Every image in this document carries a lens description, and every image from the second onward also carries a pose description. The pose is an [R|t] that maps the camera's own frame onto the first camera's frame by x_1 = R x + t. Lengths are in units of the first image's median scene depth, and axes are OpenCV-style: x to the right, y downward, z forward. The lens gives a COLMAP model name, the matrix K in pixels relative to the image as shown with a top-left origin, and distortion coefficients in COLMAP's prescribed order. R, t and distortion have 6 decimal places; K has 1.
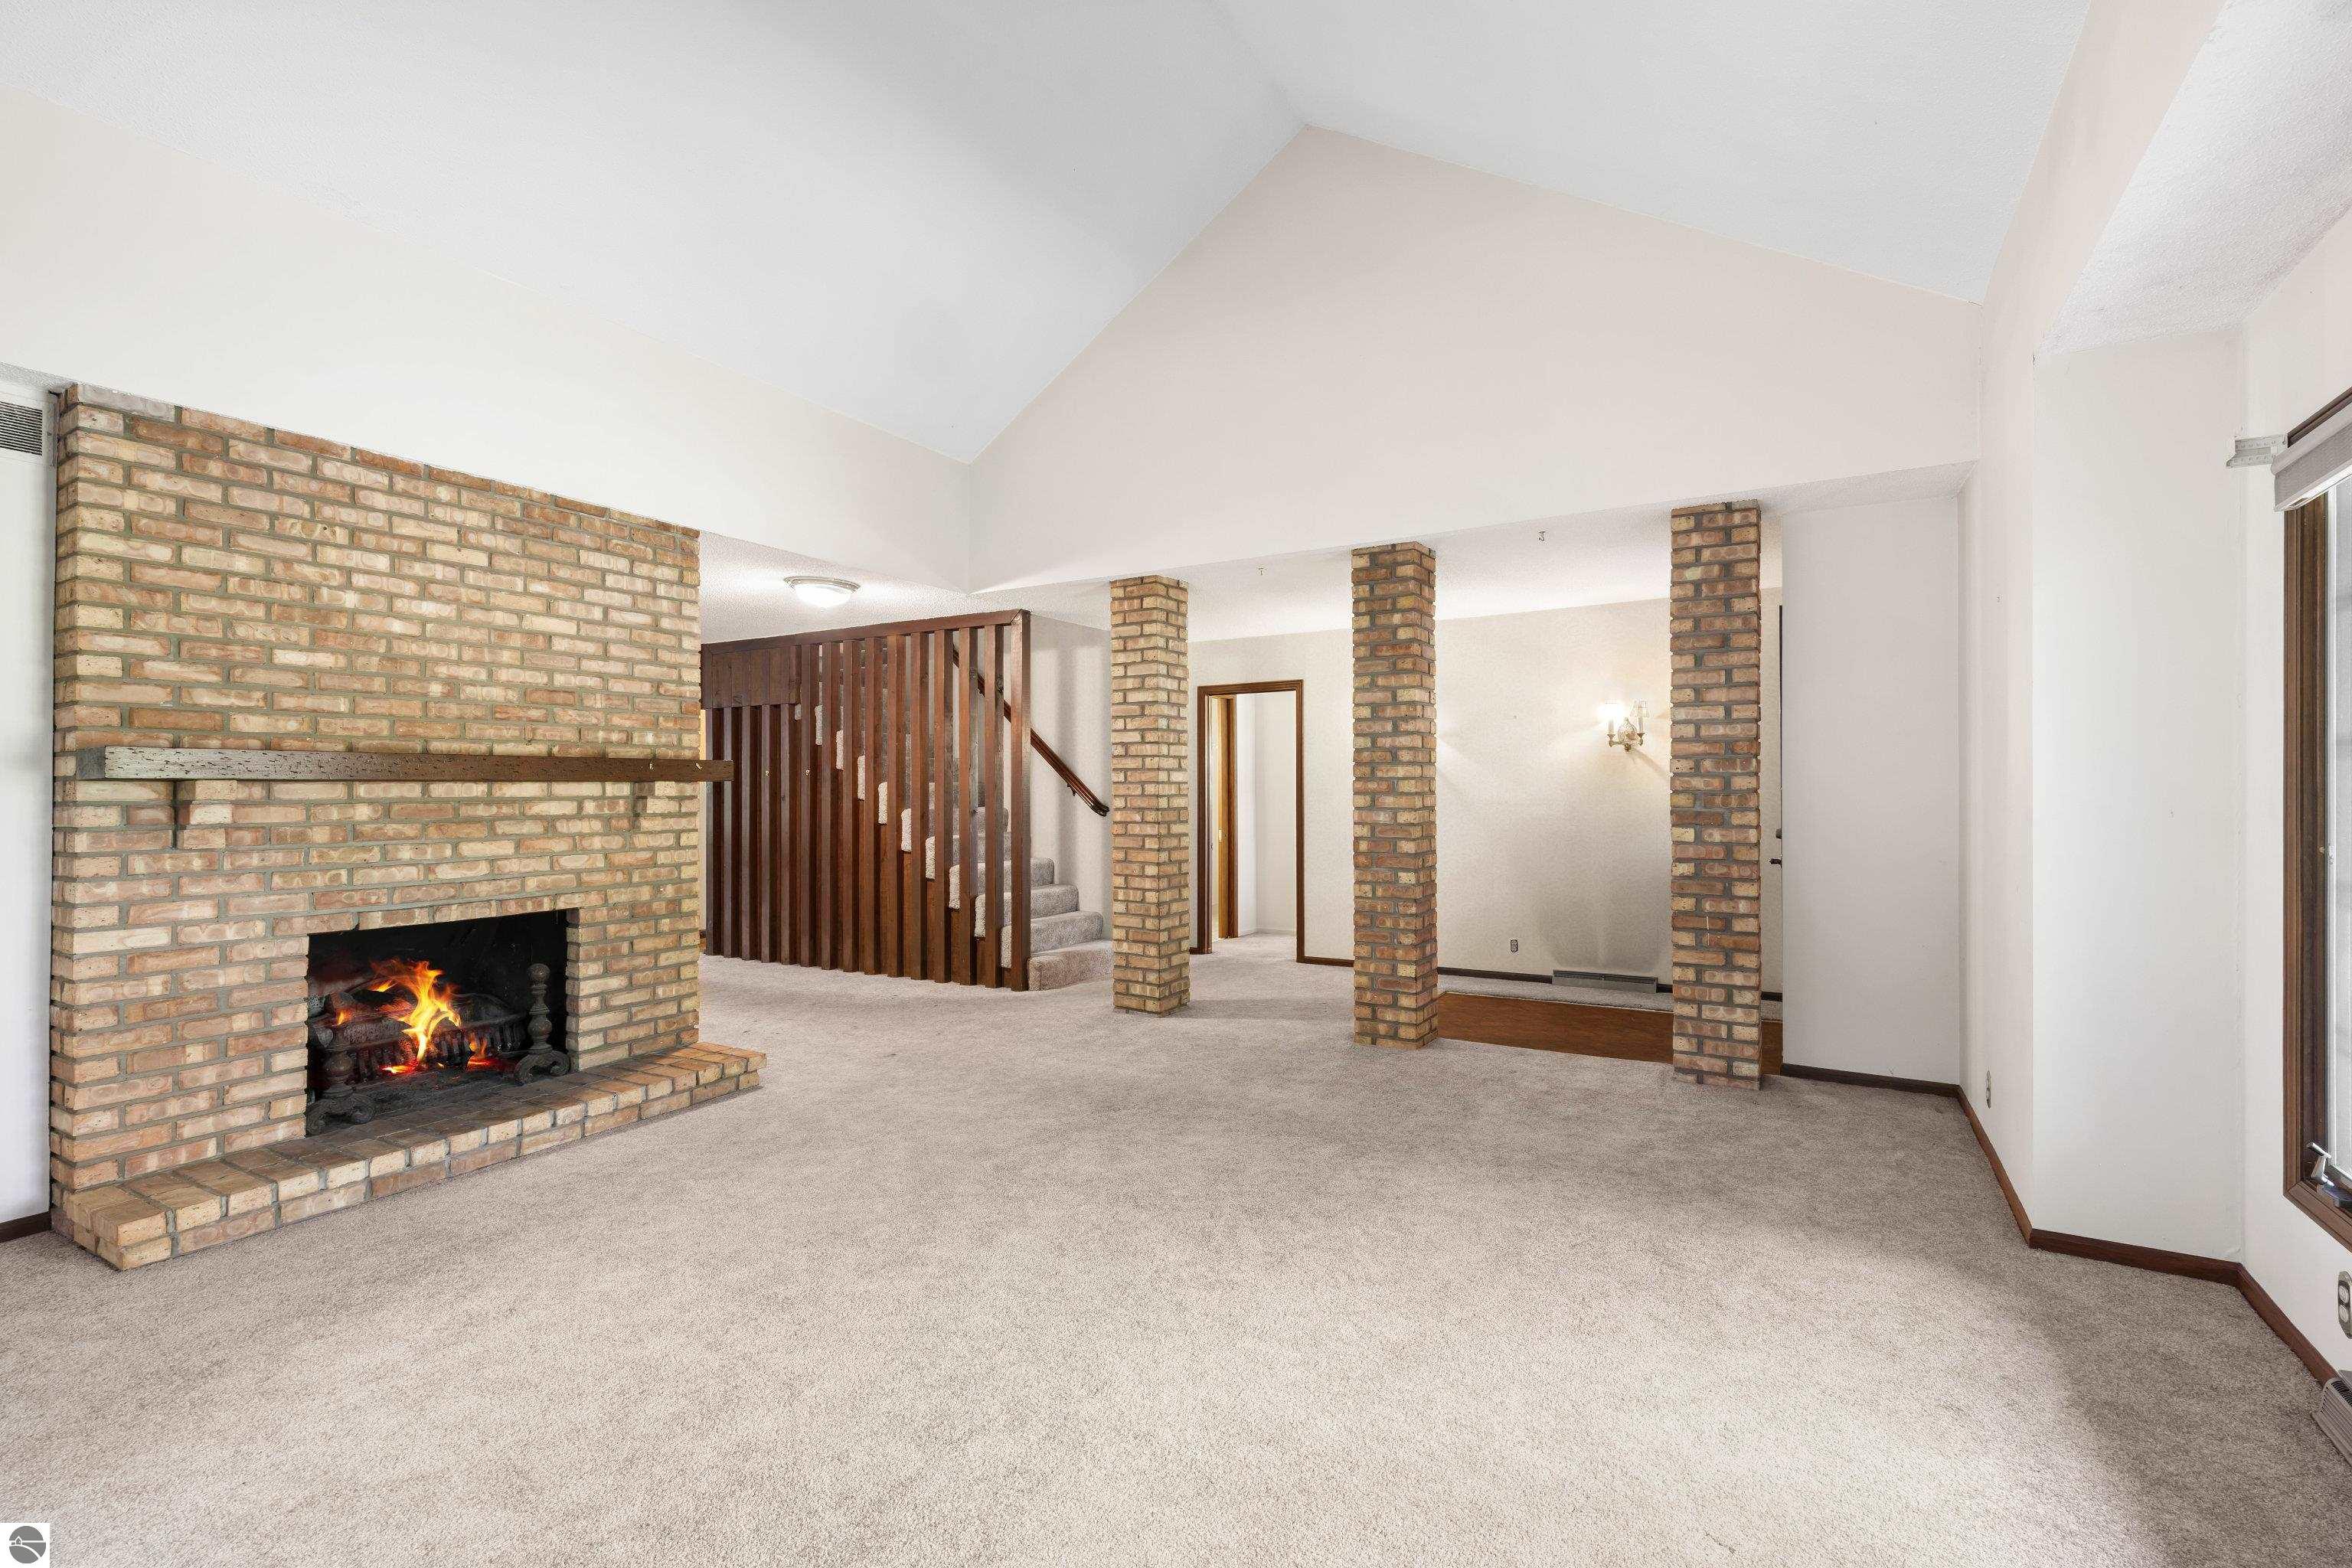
lens RADIAL K [[1067.2, 0, 1178.4], [0, 1067.2, 781.4], [0, 0, 1]] dist [0.005750, -0.000580]
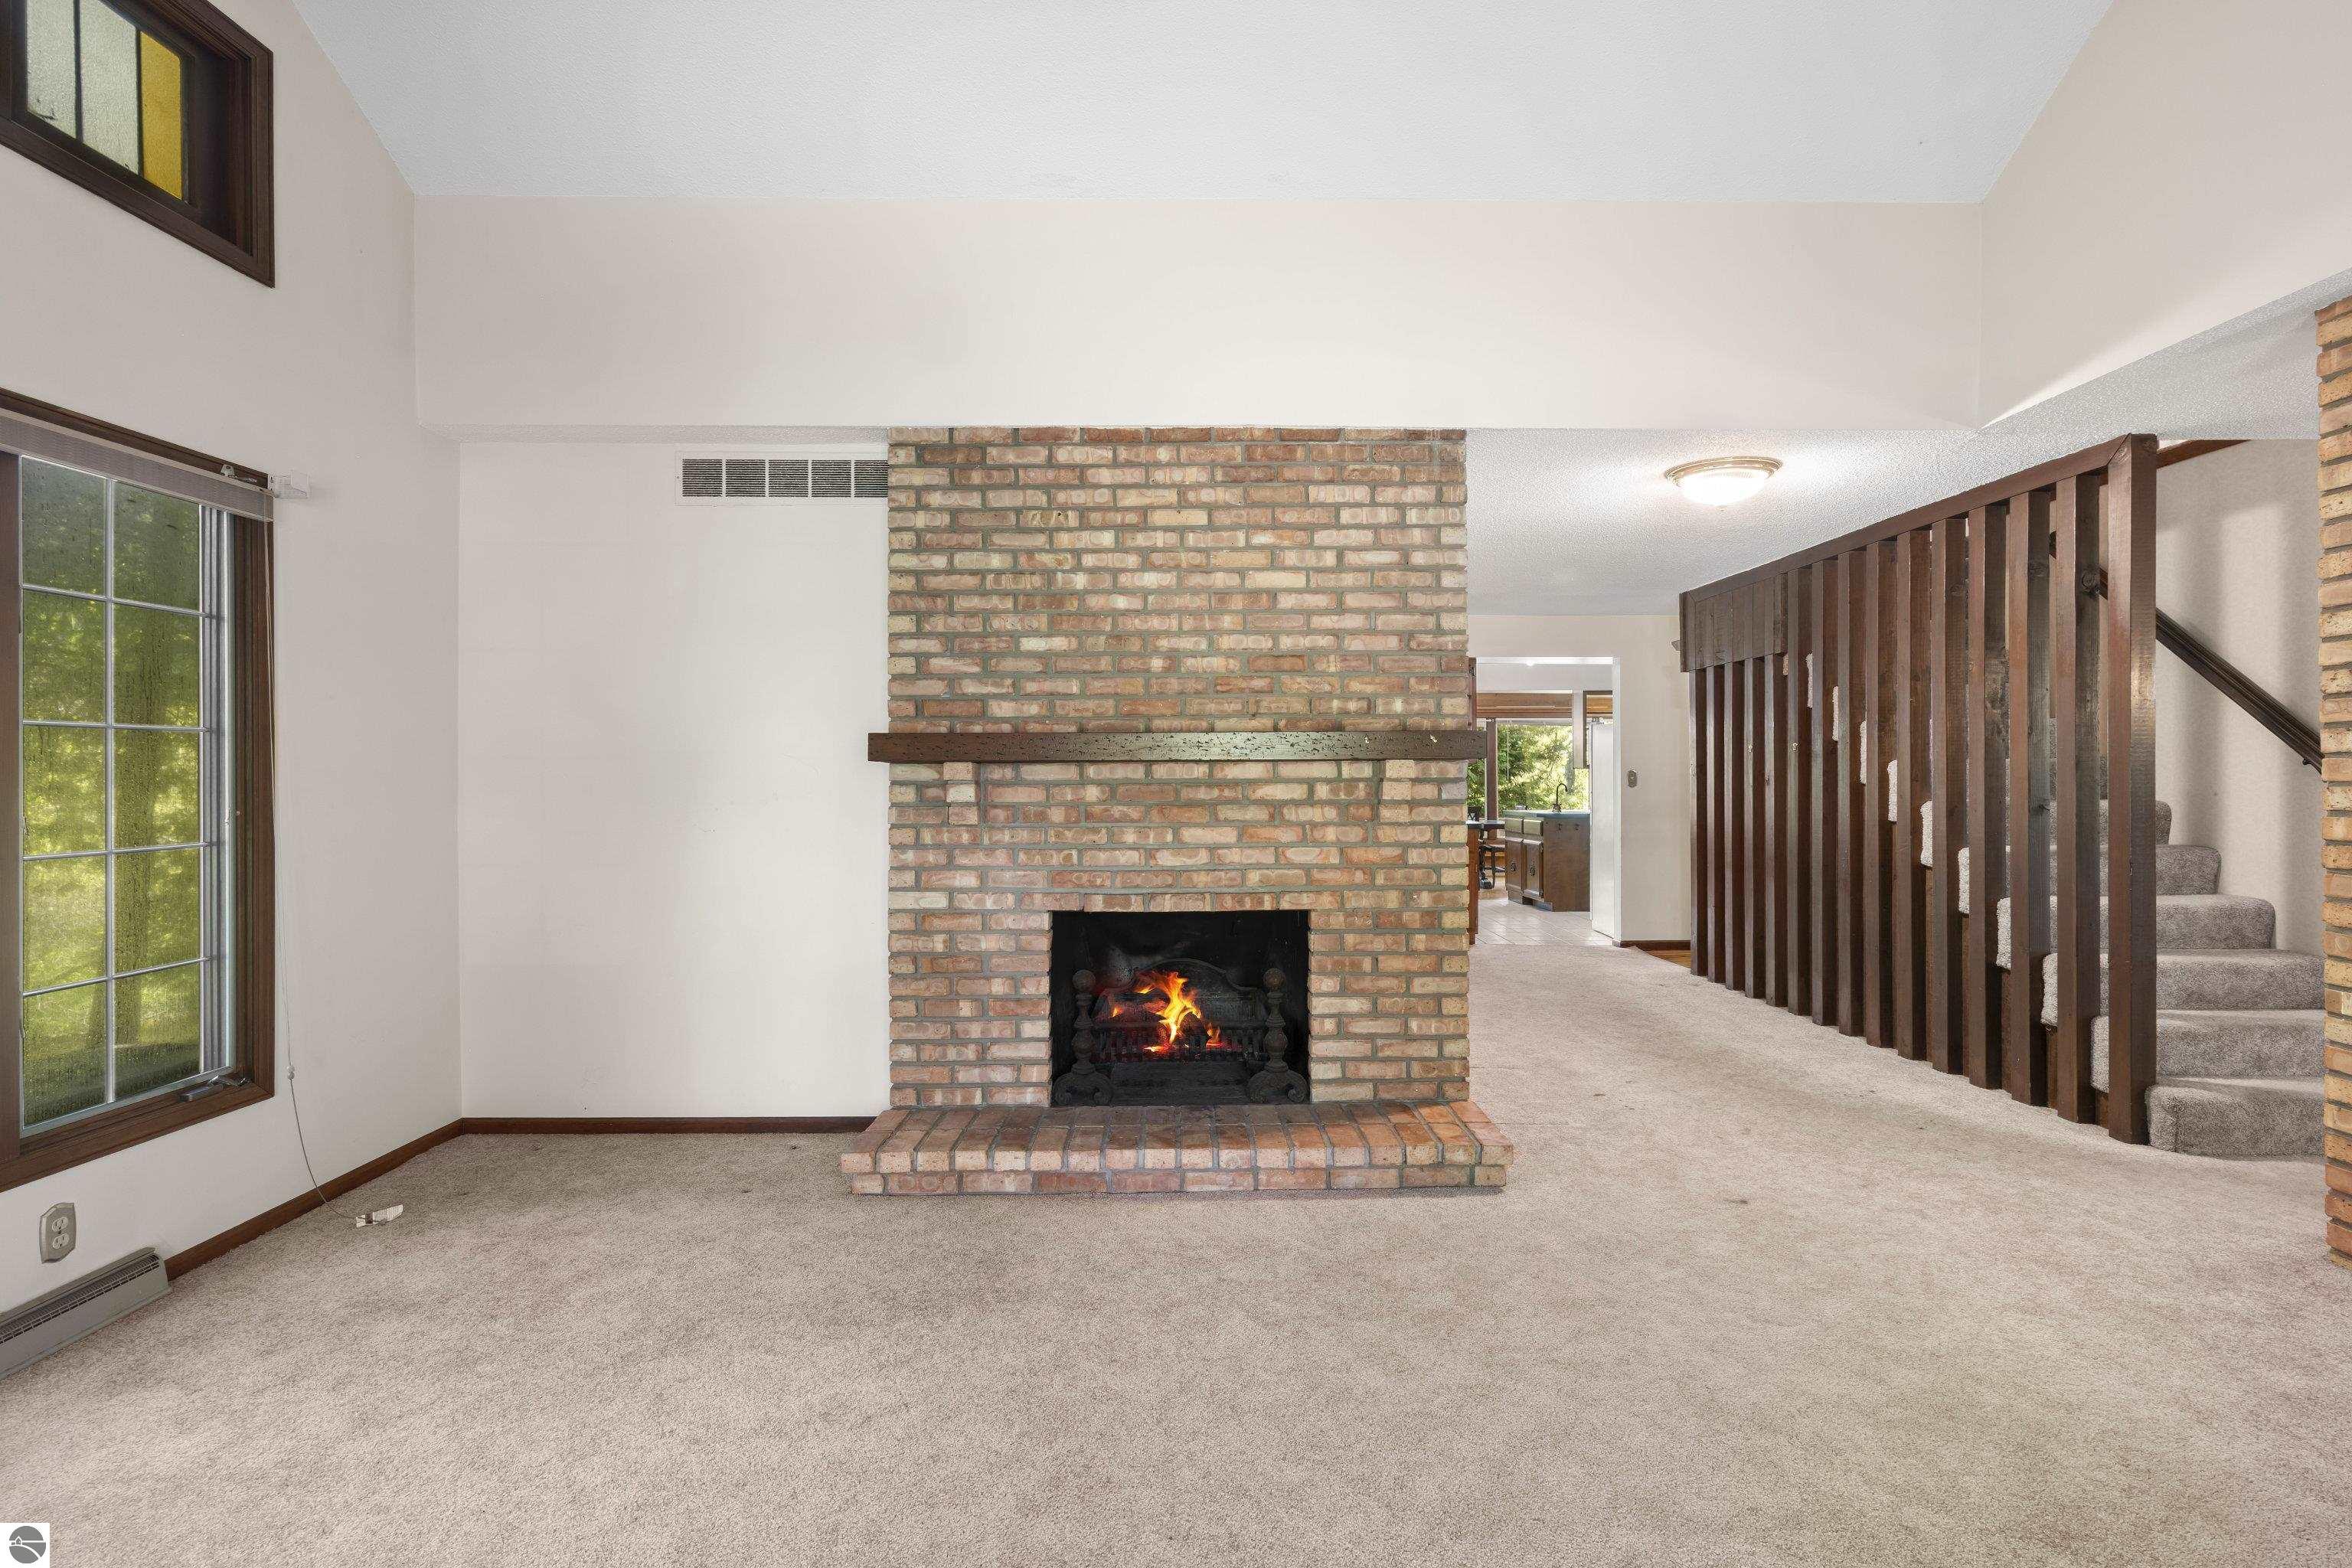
lens RADIAL K [[1067.6, 0, 1175.9], [0, 1067.6, 773.6], [0, 0, 1]] dist [0.007494, -0.000577]
pose [[0.513007, 0.001442, -0.858383, 0.117532], [0.008050, 0.999947, 0.006491, 0.004218], [0.858347, -0.010240, 0.512968, 0.507579]]
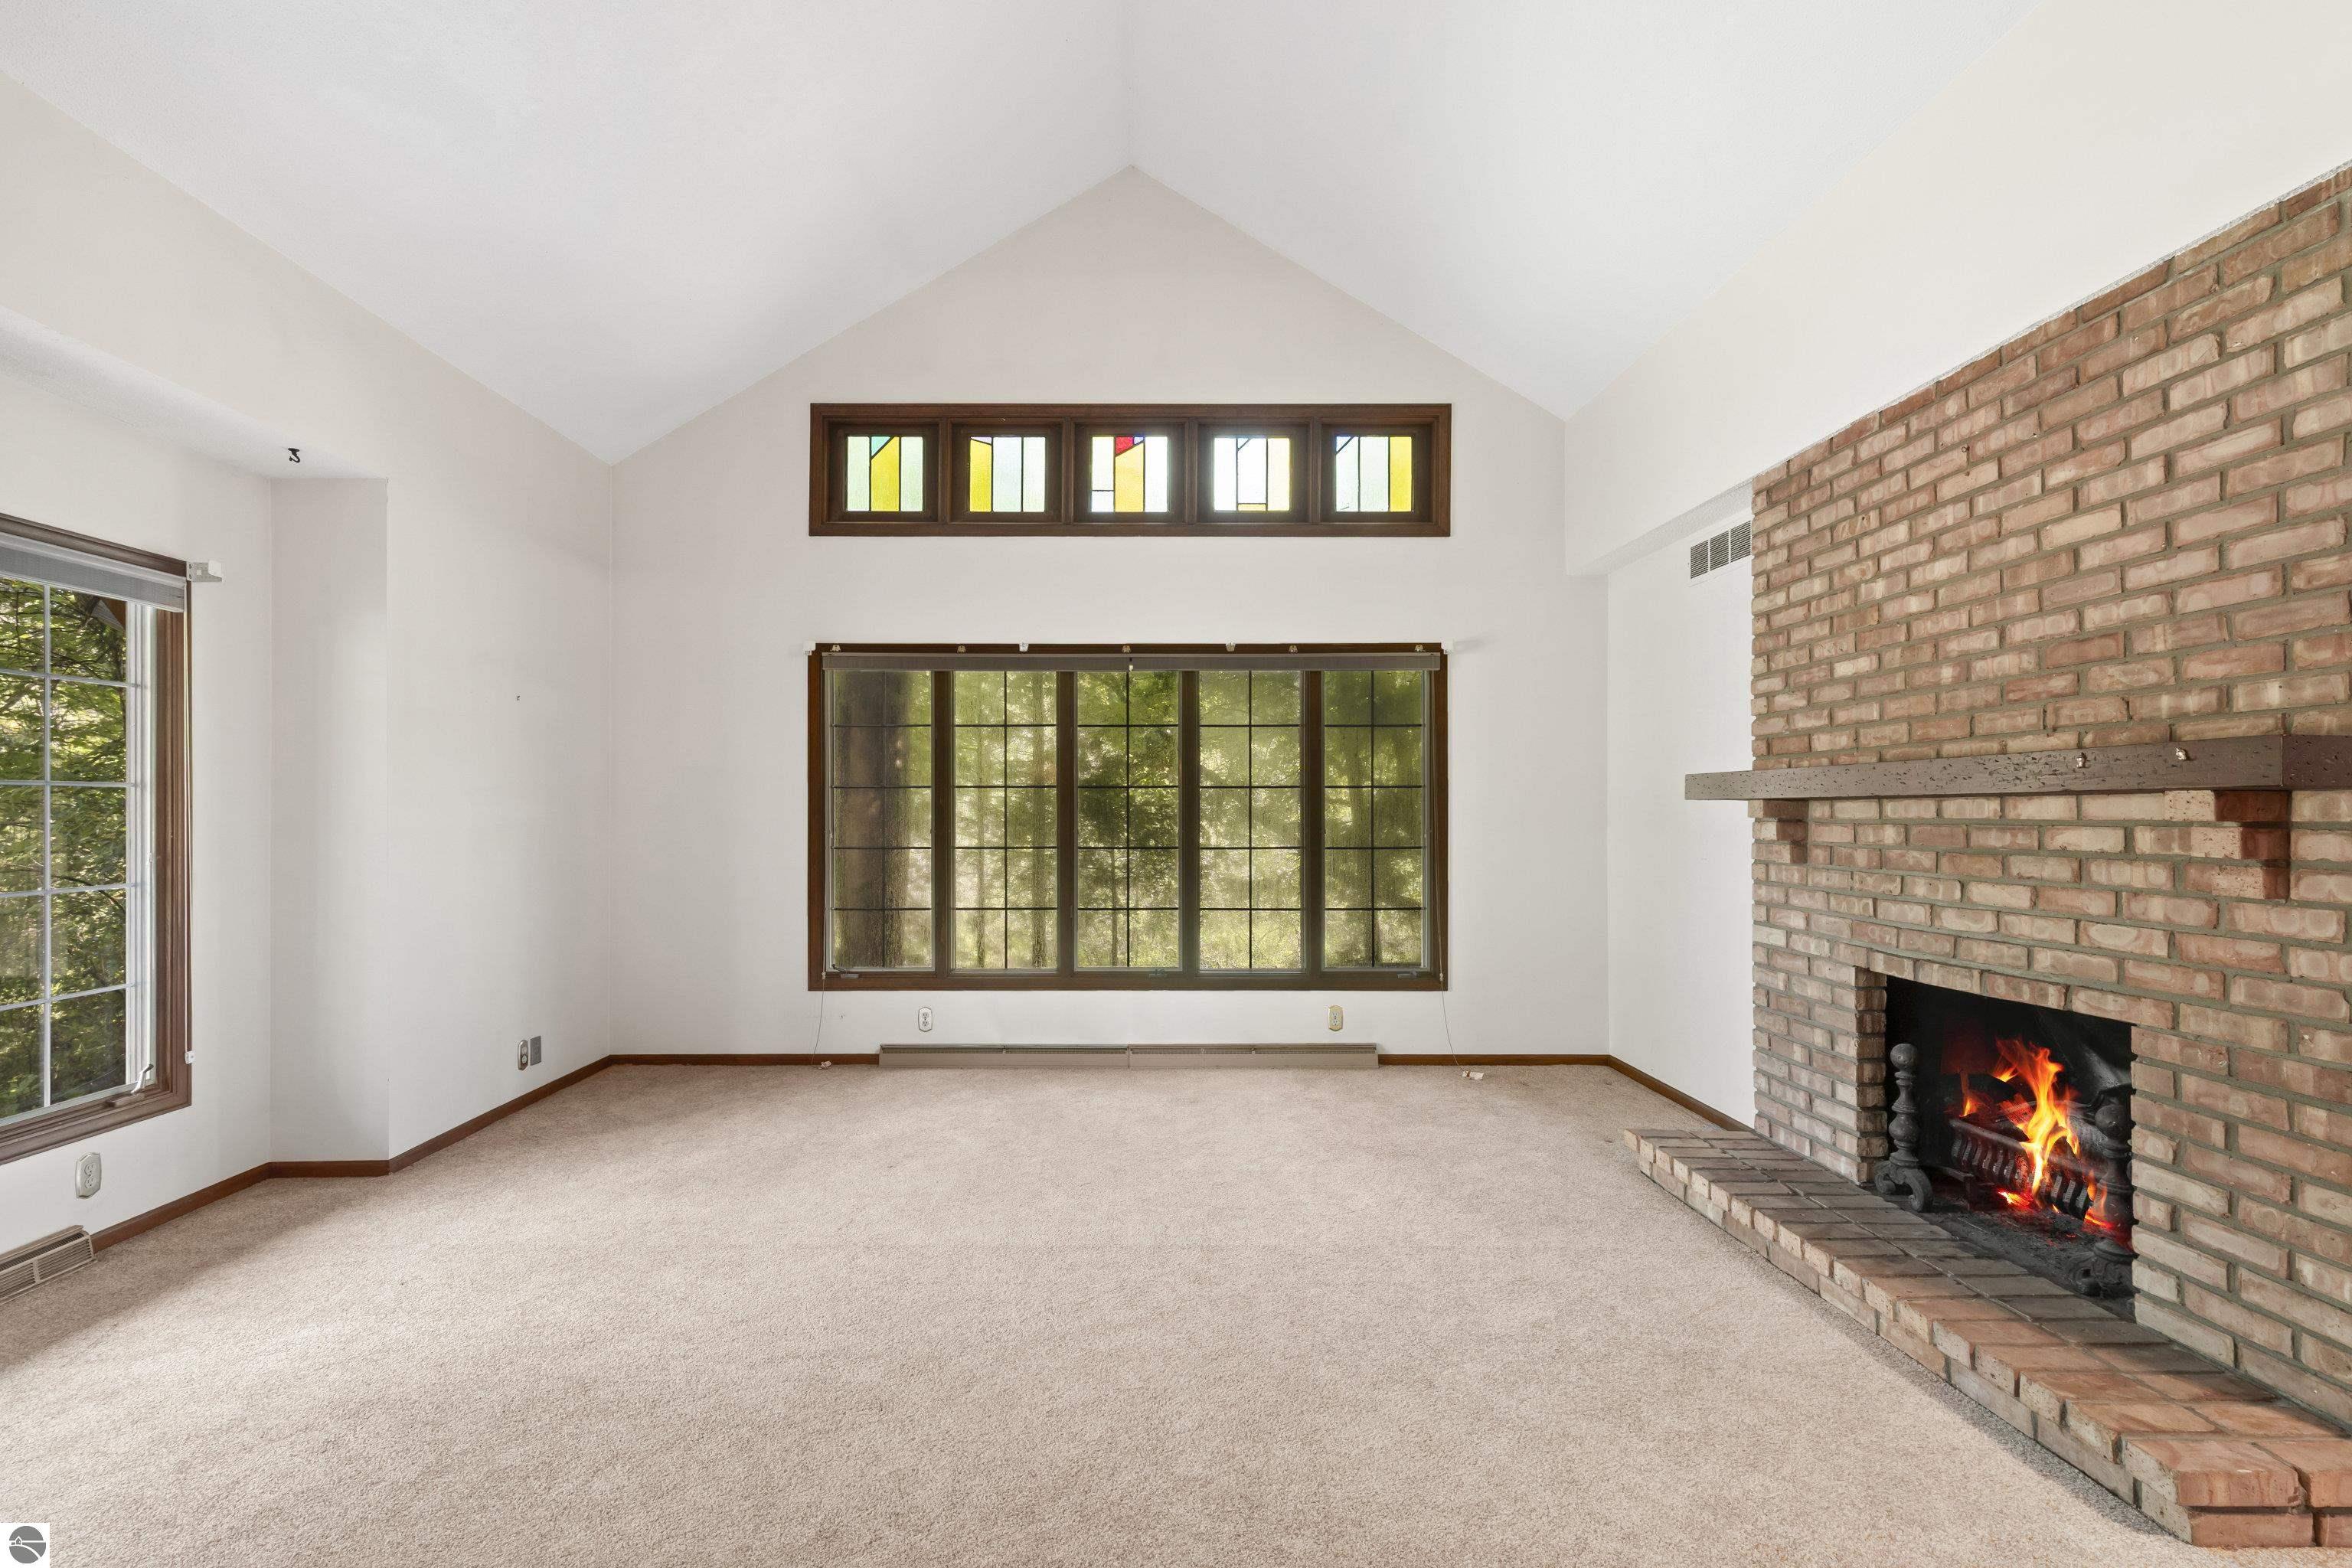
lens RADIAL K [[1067.2, 0, 1126.5], [0, 1067.2, 807.3], [0, 0, 1]] dist [0.005750, -0.000580]
pose [[-0.858312, 0.000986, -0.513127, 0.174943], [0.006200, 0.999945, -0.008449, 0.009467], [0.513090, -0.010433, -0.858271, 1.289815]]
